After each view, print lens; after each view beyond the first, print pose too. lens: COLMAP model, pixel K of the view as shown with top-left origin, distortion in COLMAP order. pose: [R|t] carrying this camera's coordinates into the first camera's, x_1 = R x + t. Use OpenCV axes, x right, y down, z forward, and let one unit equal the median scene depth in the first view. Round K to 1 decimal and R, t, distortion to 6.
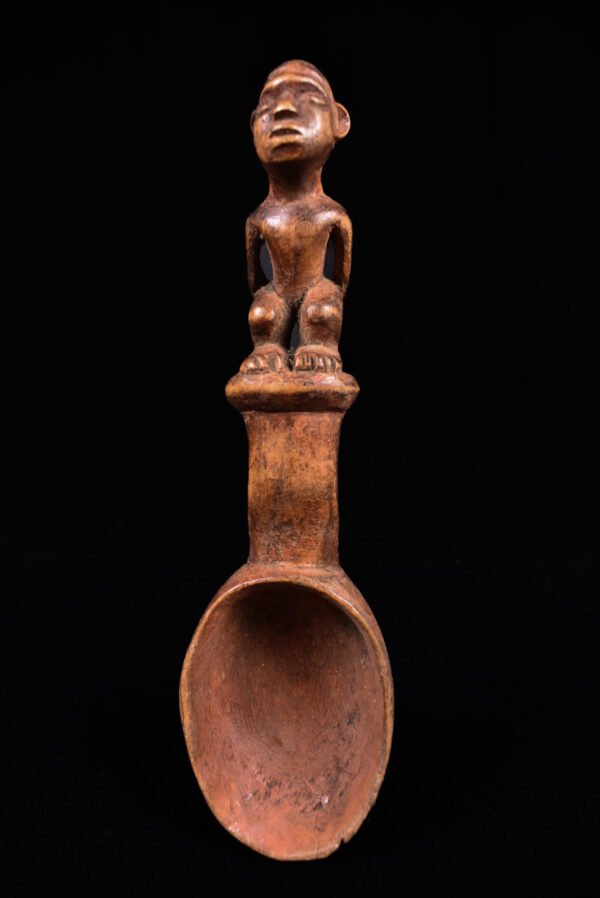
lens RADIAL K [[702.9, 0, 300.0], [0, 702.9, 449.0], [0, 0, 1]] dist [-0.107044, 0.001229]
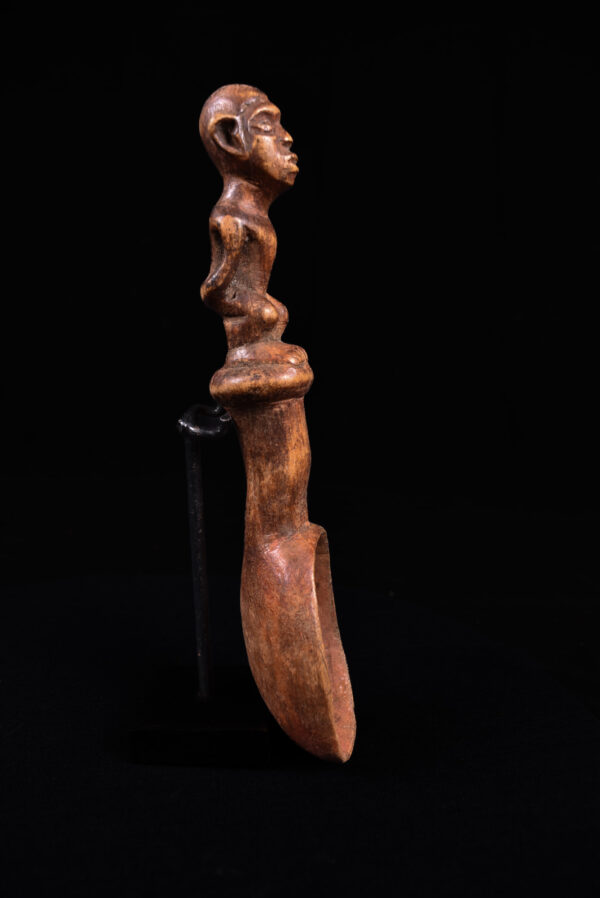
lens RADIAL K [[702.9, 0, 300.0], [0, 702.9, 449.0], [0, 0, 1]] dist [-0.107044, 0.001229]
pose [[0.019556, -0.145955, 0.989098, -1.202873], [0.154931, 0.977780, 0.141222, -0.133181], [-0.987732, 0.150480, 0.041735, 0.956692]]
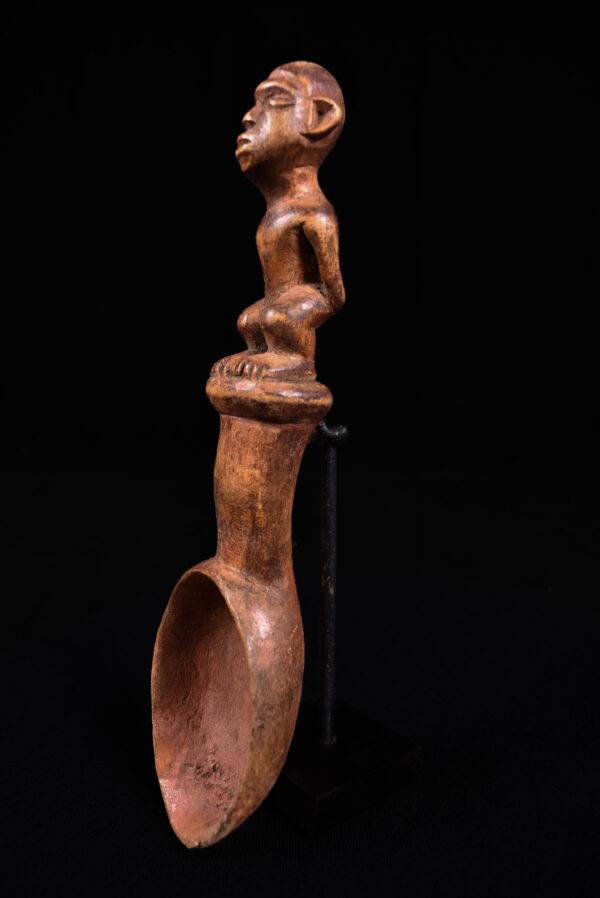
lens RADIAL K [[702.9, 0, 300.0], [0, 702.9, 449.0], [0, 0, 1]] dist [-0.107044, 0.001229]
pose [[0.635825, 0.142193, -0.758622, 0.824796], [-0.150432, 0.986865, 0.058893, -0.079402], [0.757031, 0.076675, 0.648864, 0.410387]]
